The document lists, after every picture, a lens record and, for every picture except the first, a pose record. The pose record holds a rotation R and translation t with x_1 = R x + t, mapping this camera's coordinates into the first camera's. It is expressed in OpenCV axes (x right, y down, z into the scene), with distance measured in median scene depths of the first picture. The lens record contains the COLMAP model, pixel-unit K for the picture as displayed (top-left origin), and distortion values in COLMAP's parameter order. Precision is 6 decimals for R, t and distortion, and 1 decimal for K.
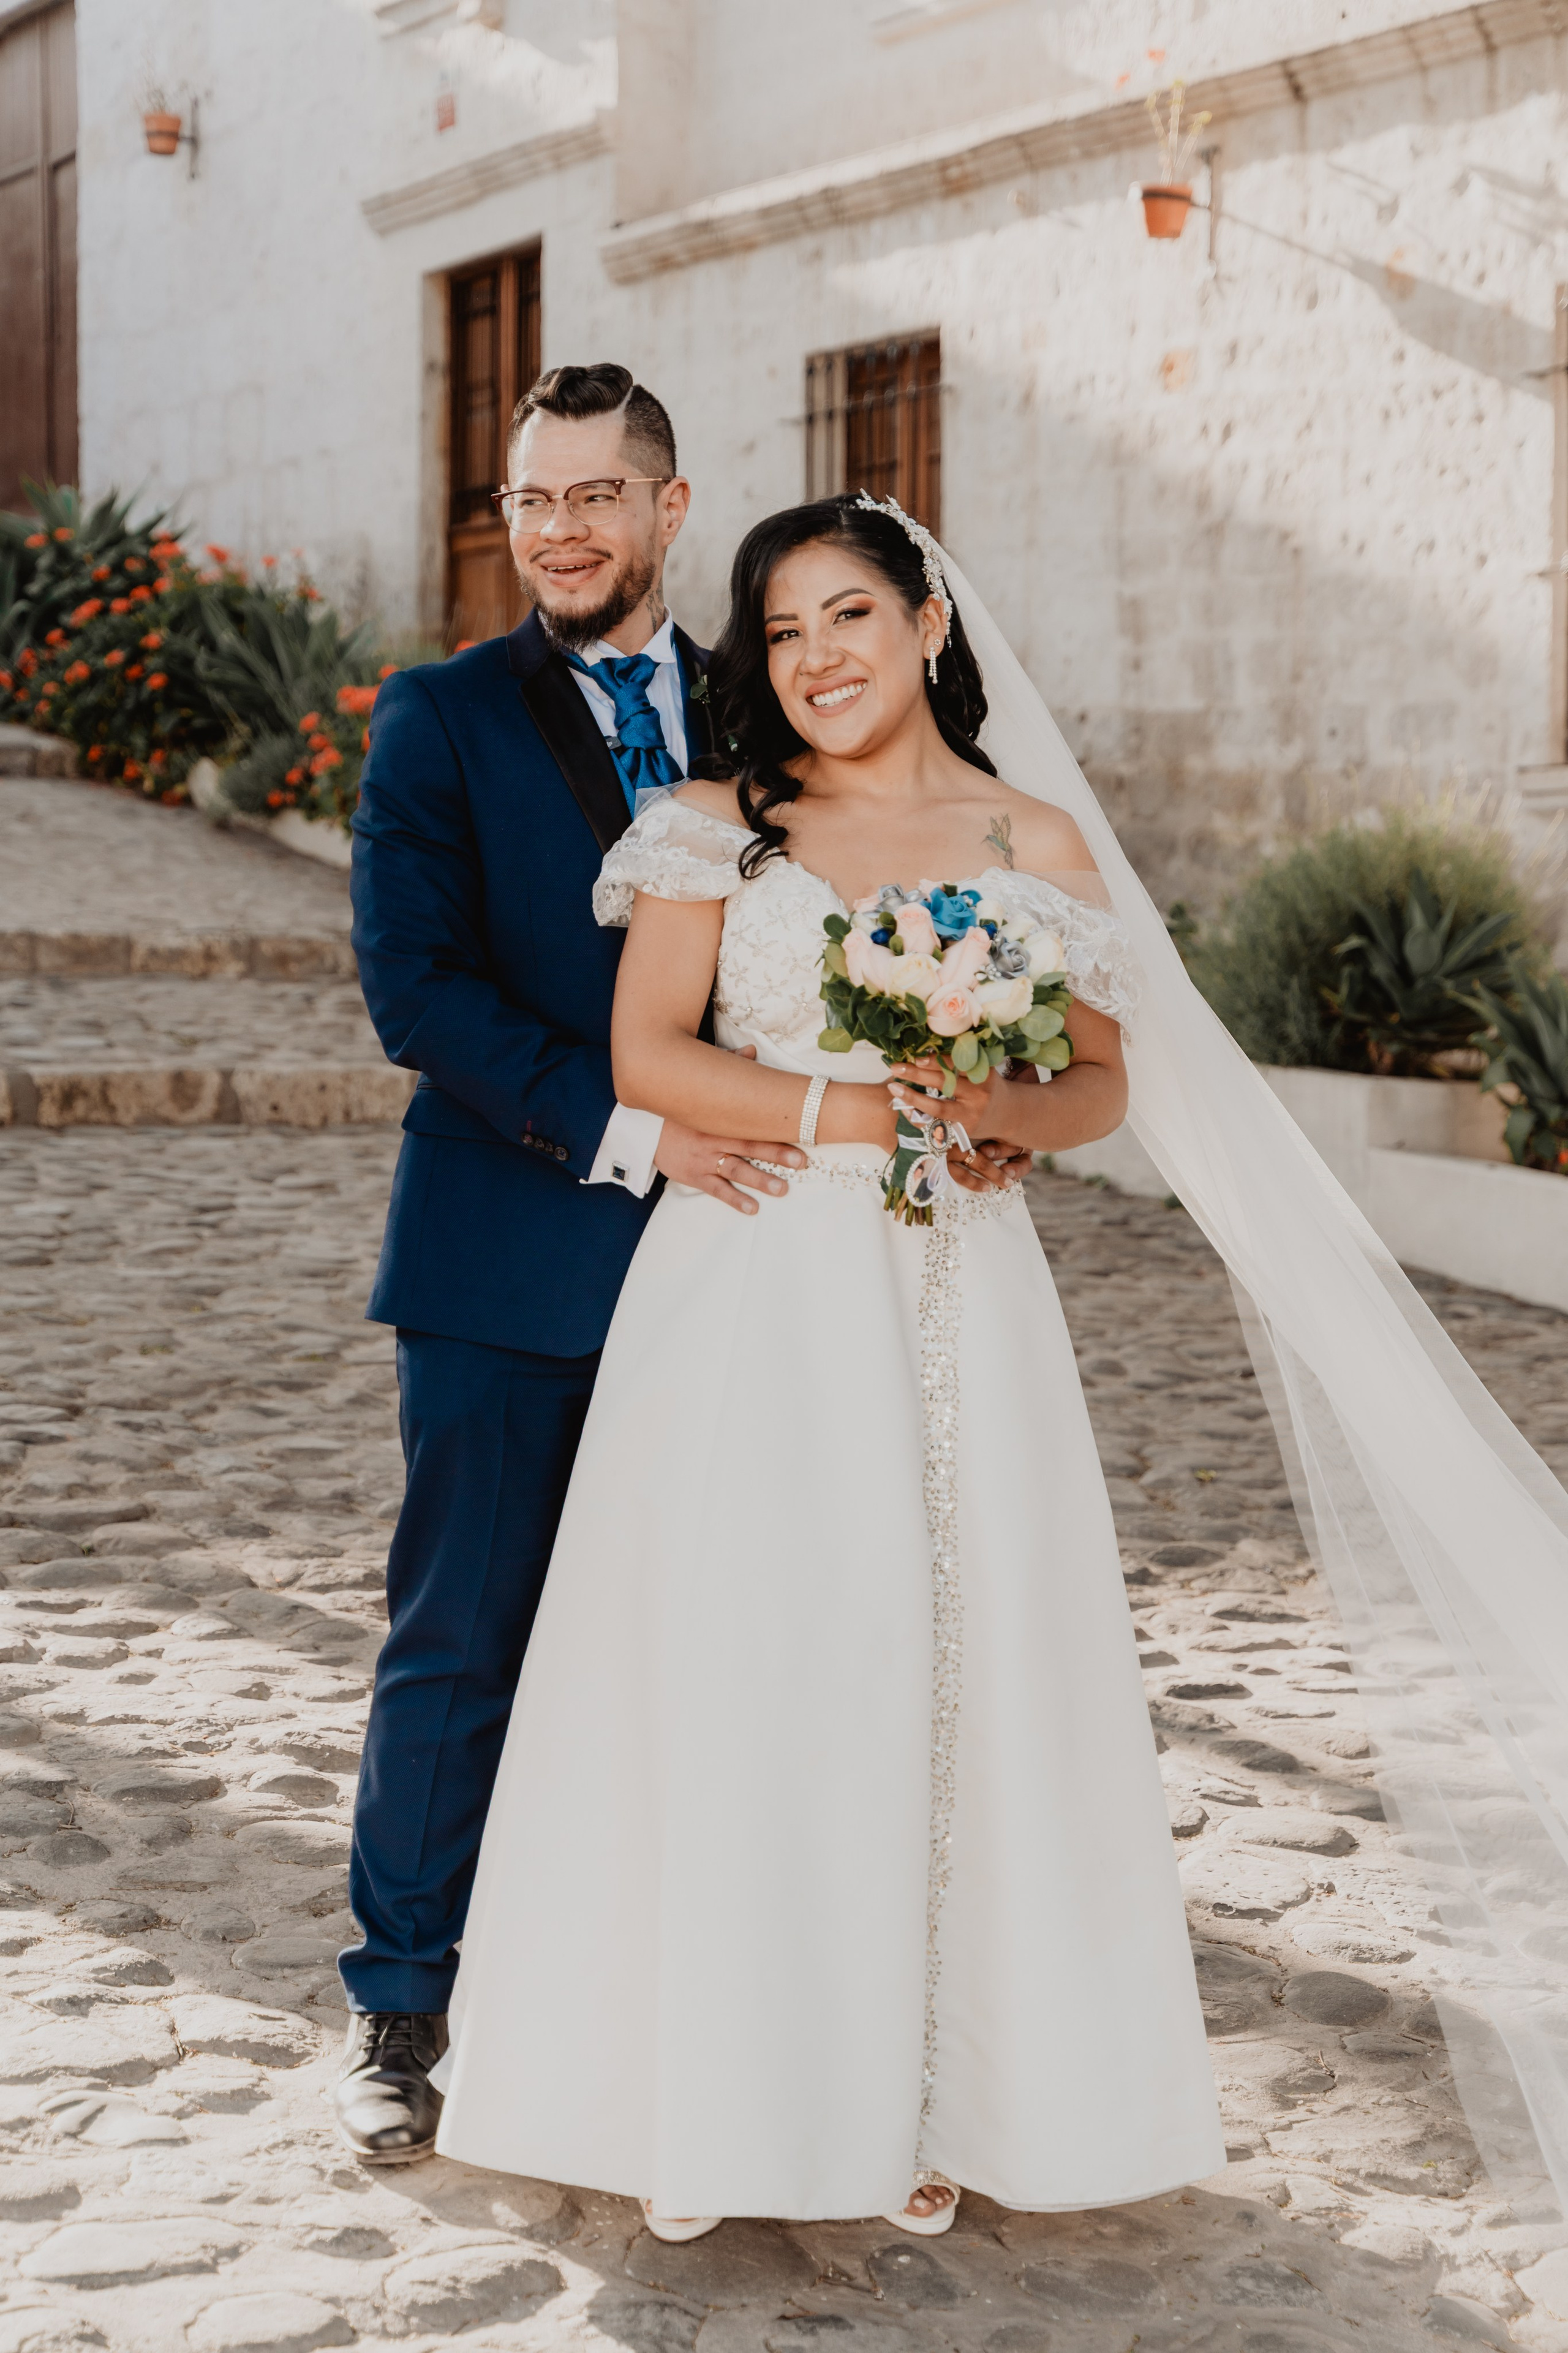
lens RADIAL K [[4236.3, 0, 773.8], [0, 4236.3, 1215.8], [0, 0, 1]] dist [0.018660, -0.058303]
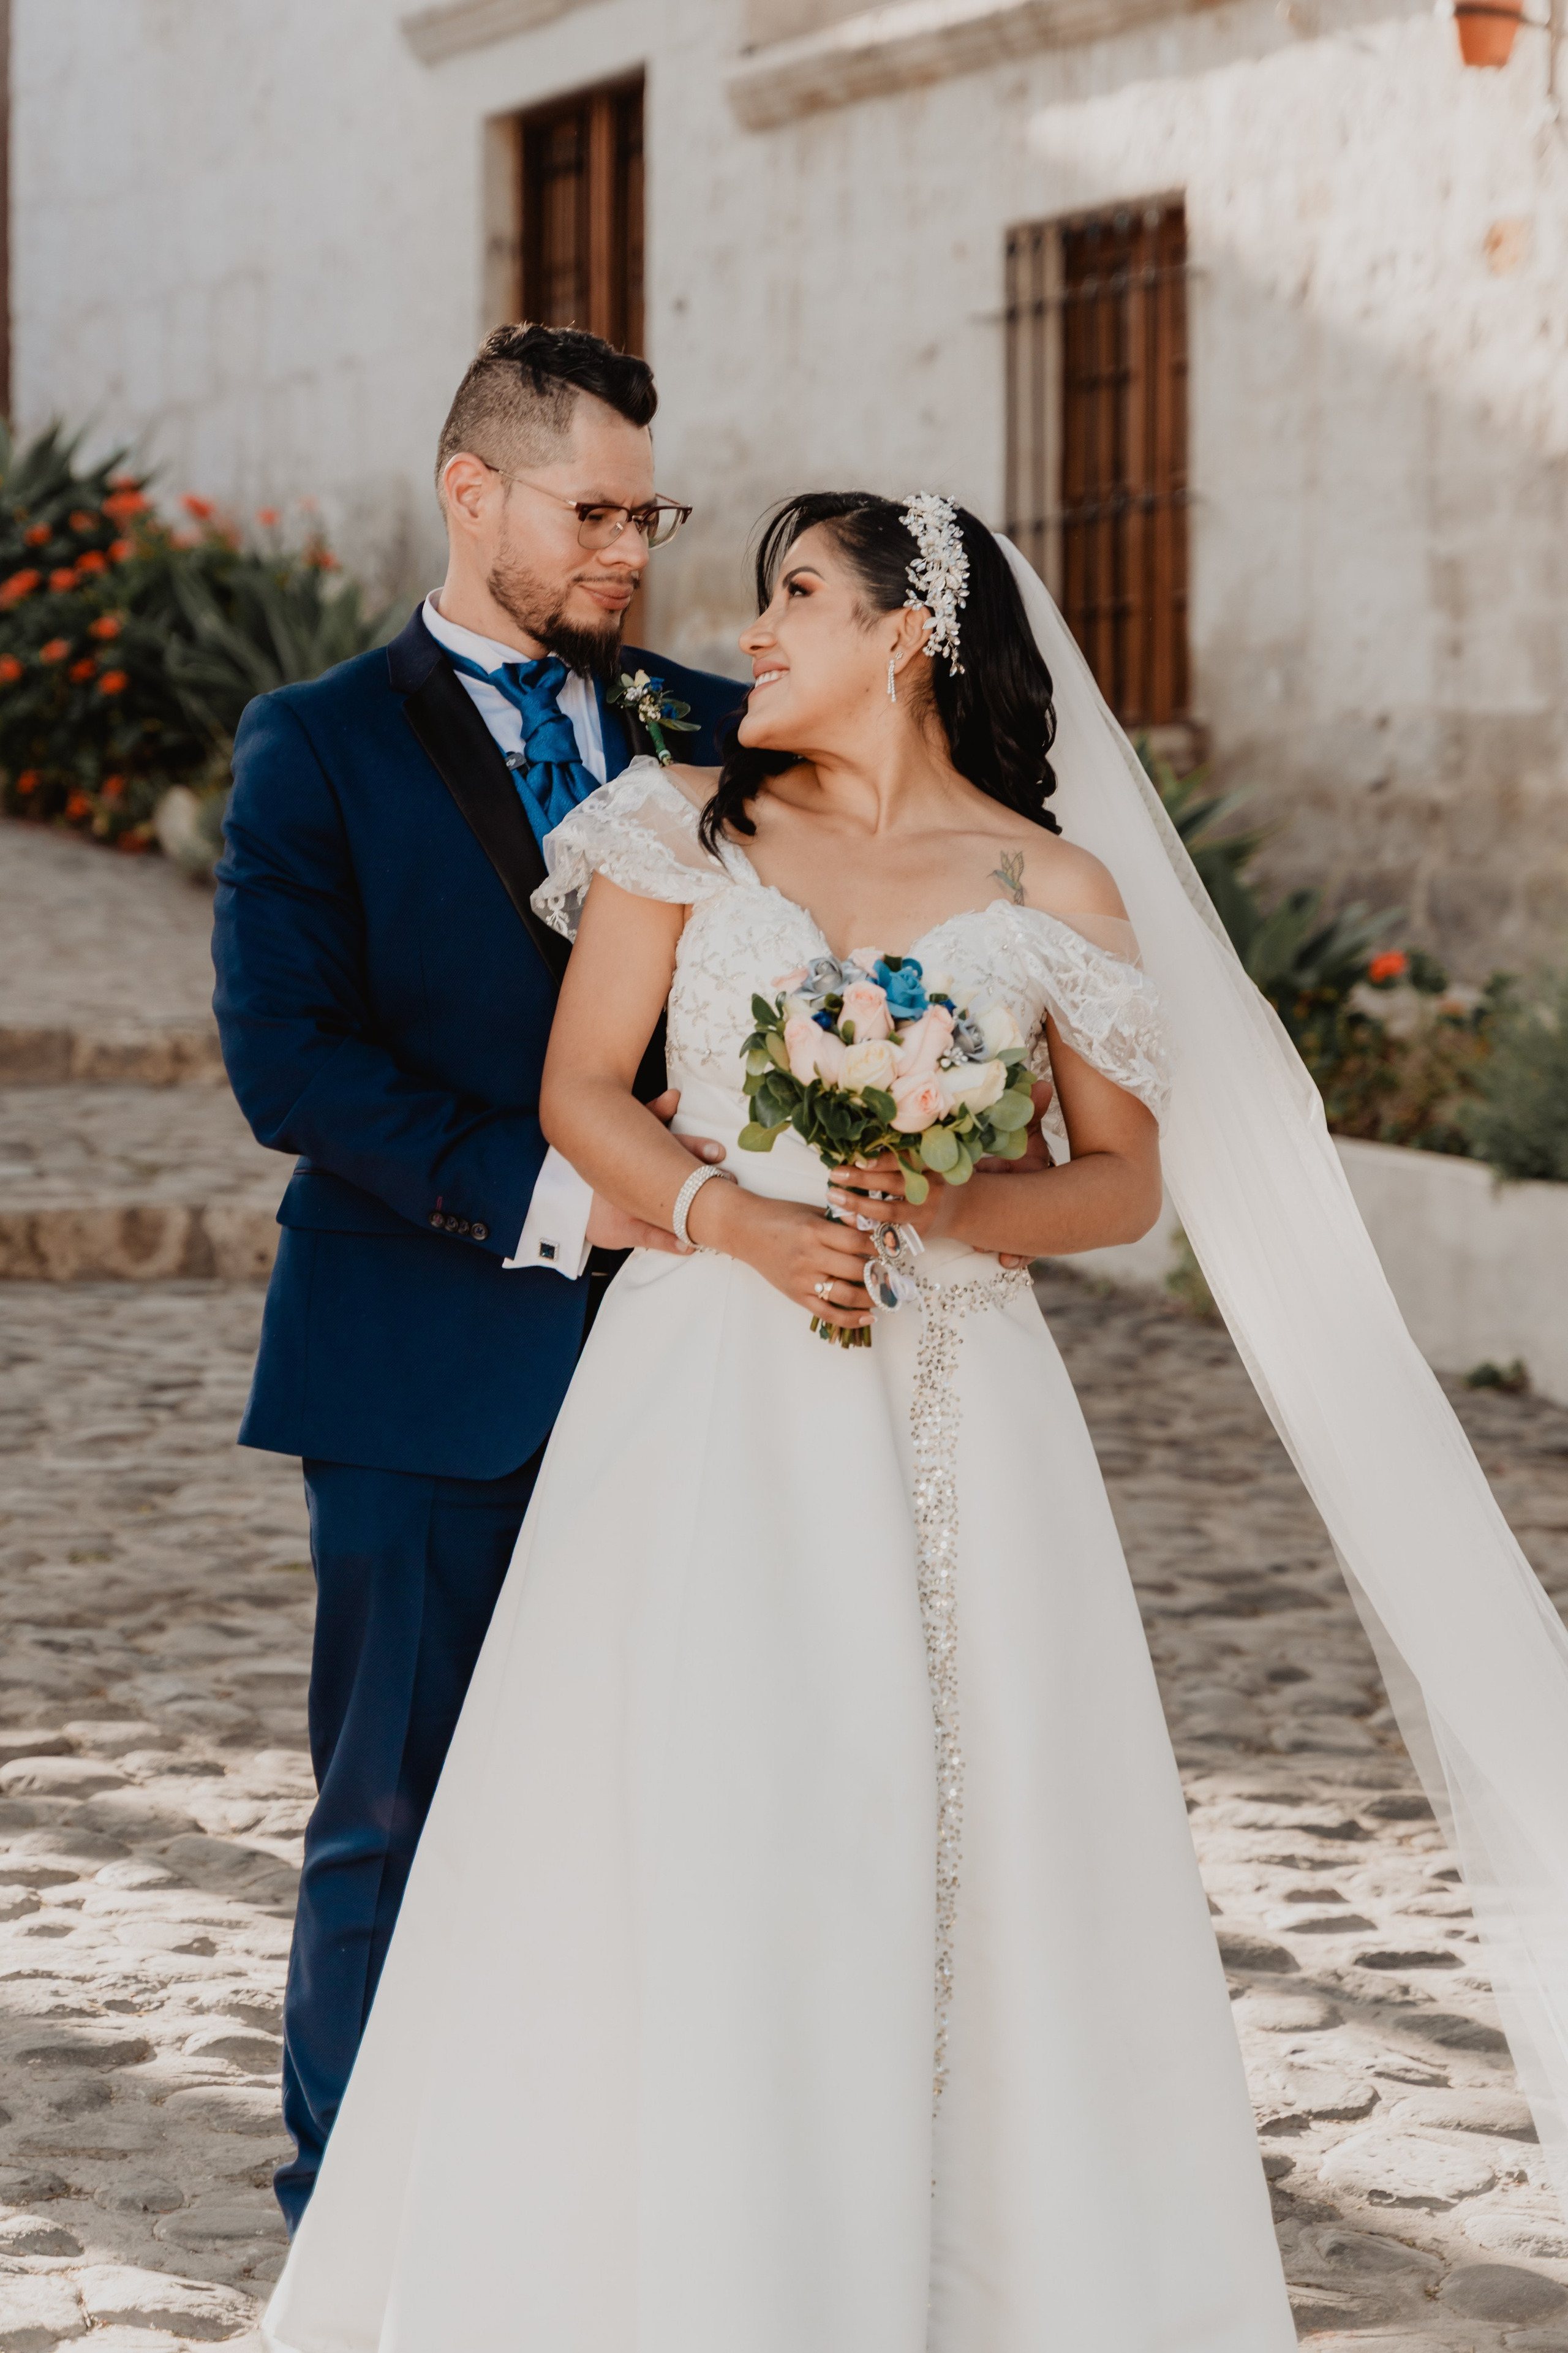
lens RADIAL K [[6369.8, 0, 784.0], [0, 6369.8, 1176.5], [0, 0, 1]] dist [-0.009434, -0.034034]
pose [[0.999042, -0.004806, -0.043491, 0.022862], [0.002810, 0.998945, -0.045841, 0.012236], [0.043666, 0.045675, 0.998002, -0.111766]]
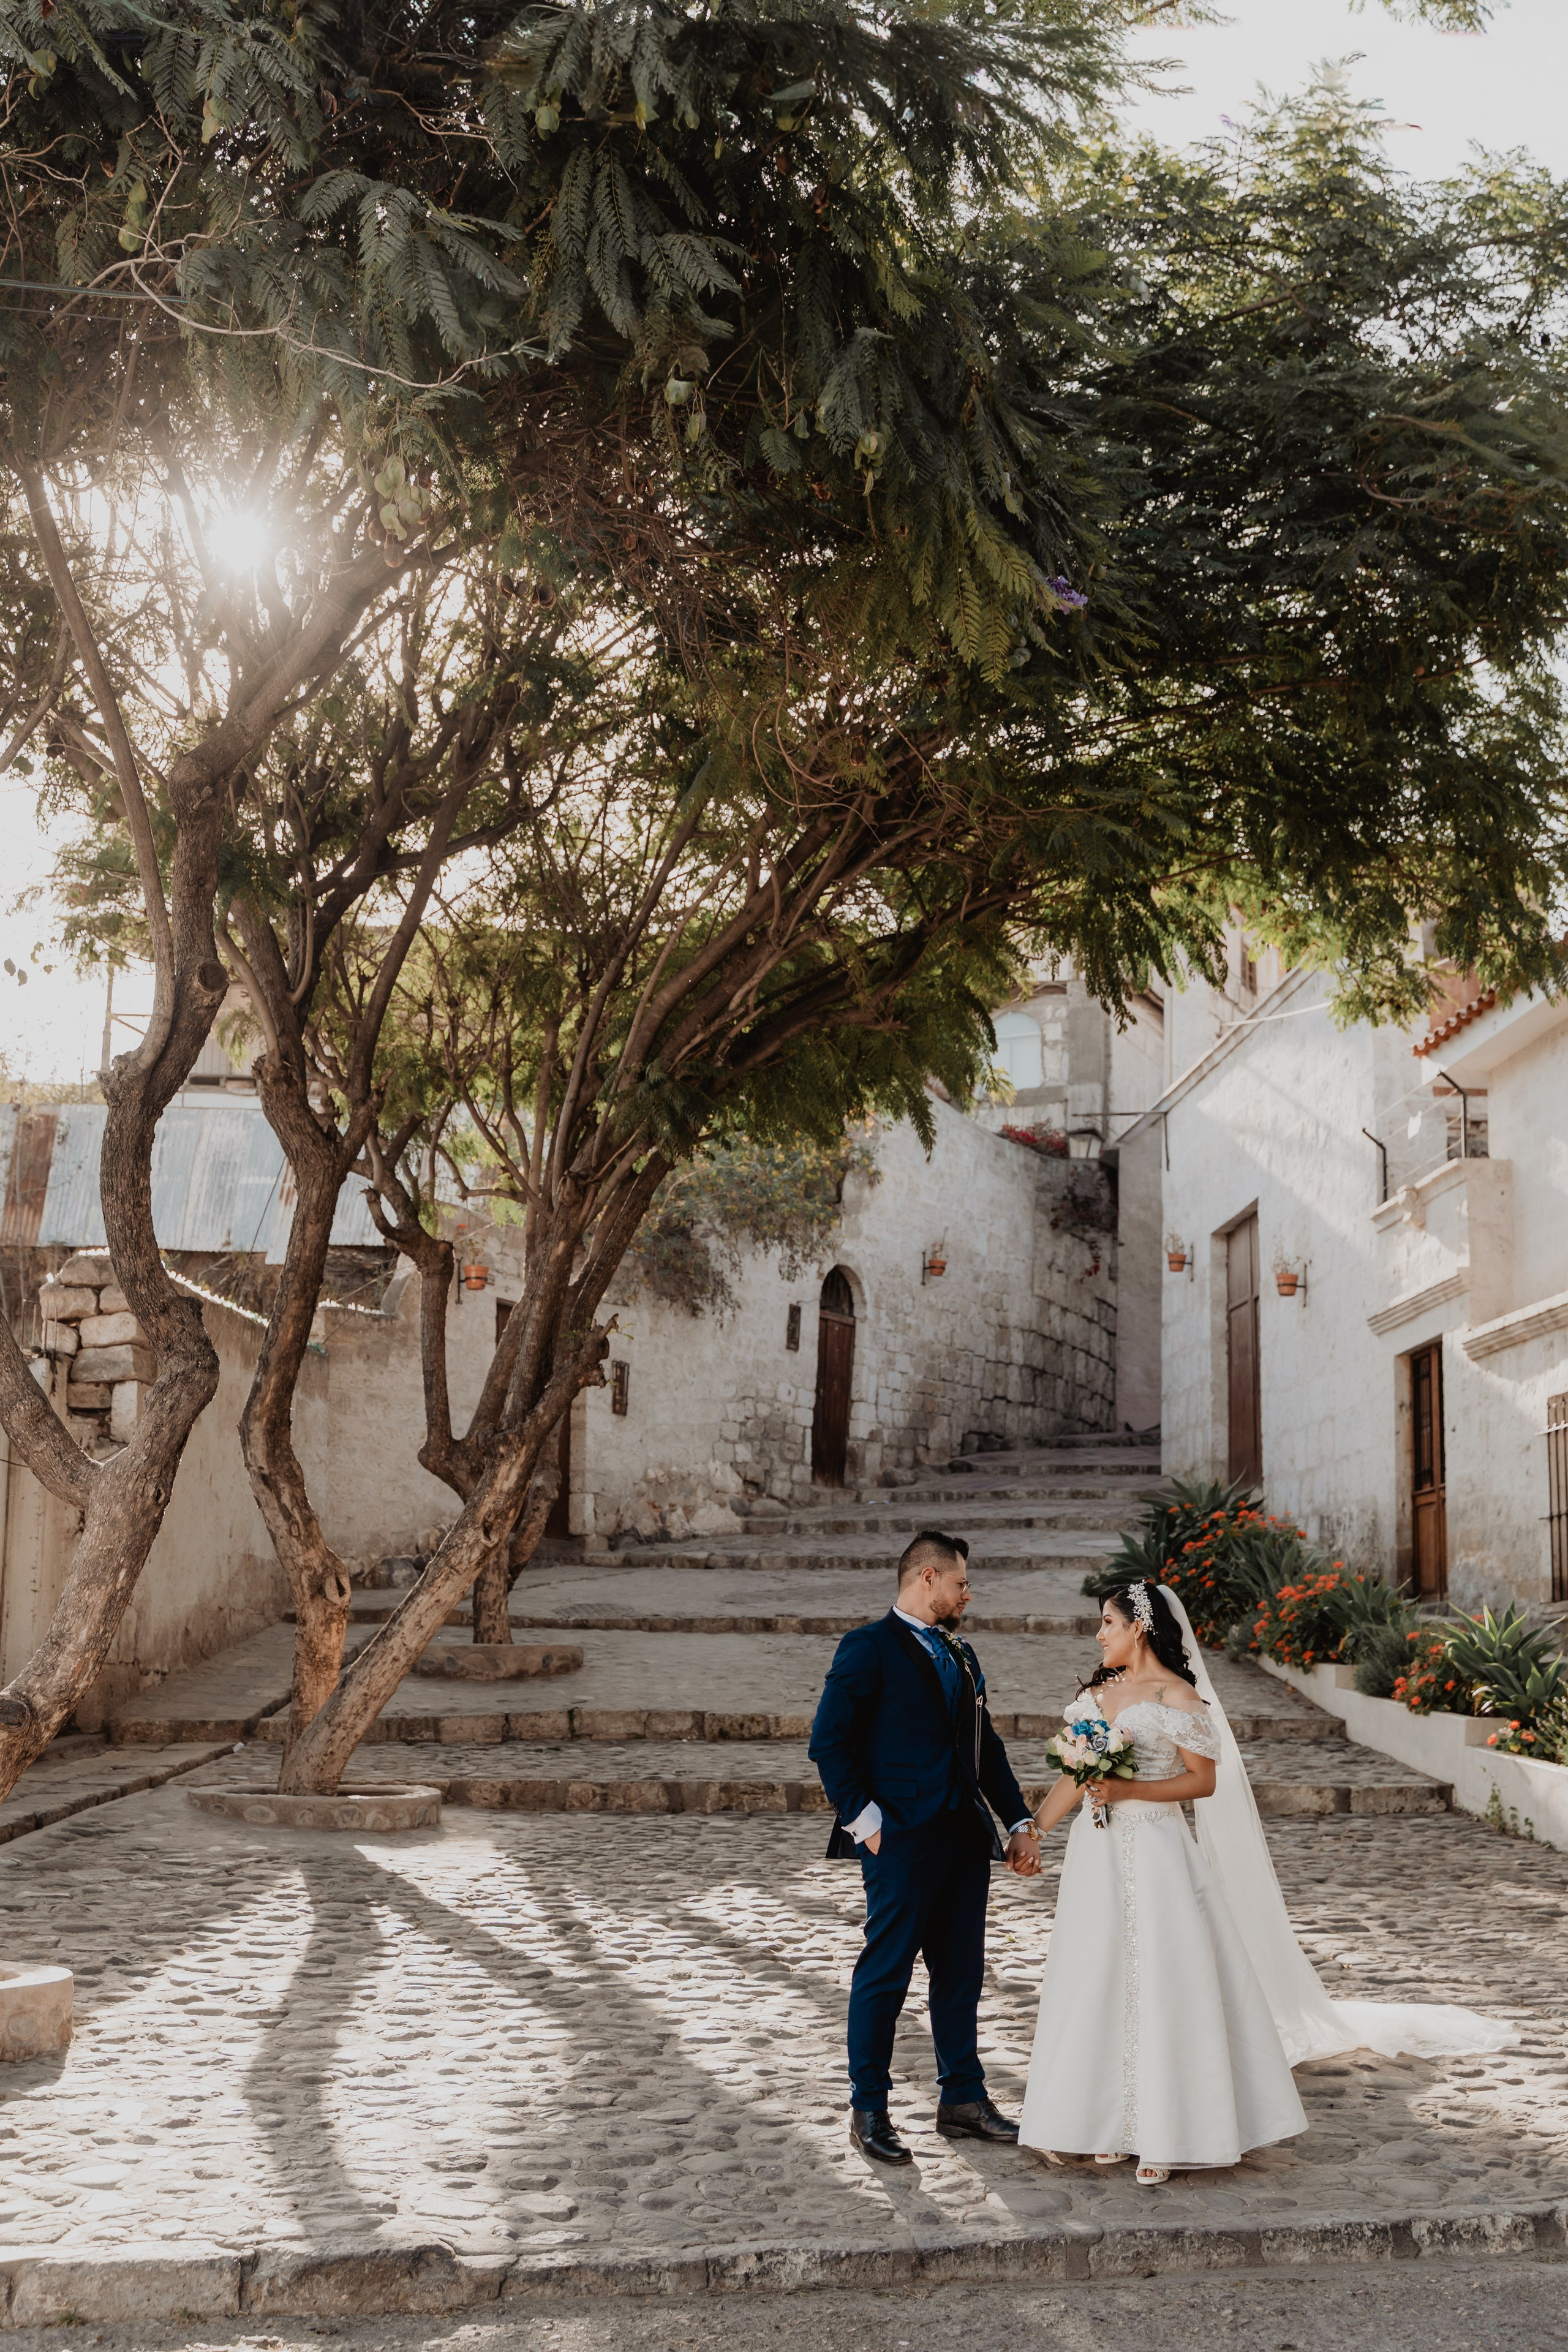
lens RADIAL K [[2930.6, 0, 1031.9], [0, 2930.6, 1234.4], [0, 0, 1]] dist [0.006030, -0.005717]
pose [[0.926796, -0.068295, -0.369302, 0.382829], [-0.018684, 0.973725, -0.226960, 0.029414], [0.375099, 0.217246, 0.901169, -0.345033]]
